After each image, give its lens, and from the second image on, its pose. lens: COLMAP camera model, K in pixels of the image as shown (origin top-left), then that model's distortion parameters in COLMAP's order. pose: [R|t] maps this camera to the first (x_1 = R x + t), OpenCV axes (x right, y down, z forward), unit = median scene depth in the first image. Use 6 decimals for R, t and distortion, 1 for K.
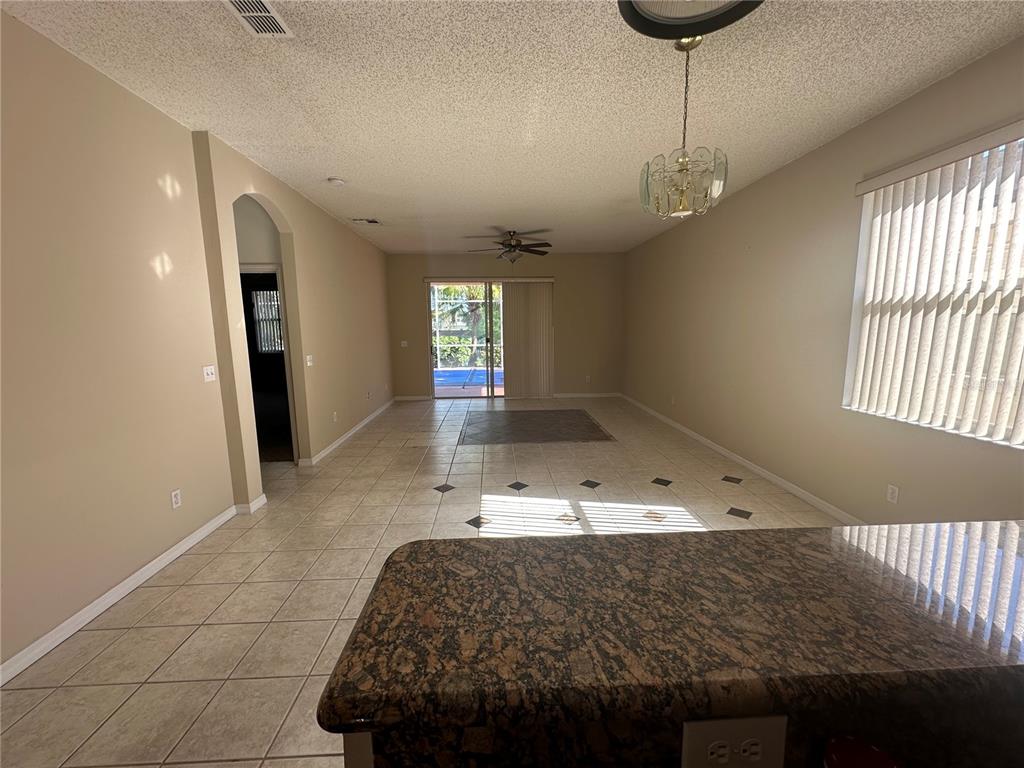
lens RADIAL K [[407.9, 0, 511.5], [0, 407.9, 386.1], [0, 0, 1]] dist [-0.000927, -0.000079]
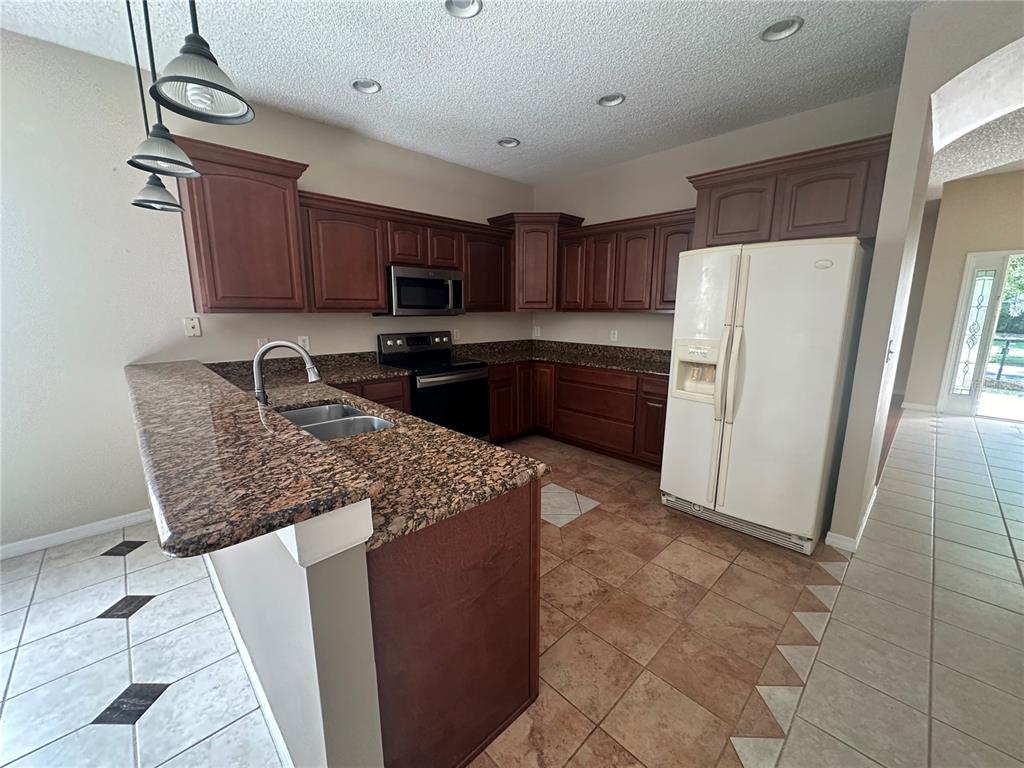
lens RADIAL K [[407.9, 0, 512.5], [0, 407.9, 384.4], [0, 0, 1]] dist [-0.000927, -0.000079]
pose [[-0.664815, -0.127359, 0.736071, -1.791636], [0.115400, 0.956021, 0.269644, -0.093239], [-0.738040, 0.264206, -0.620880, 1.289550]]
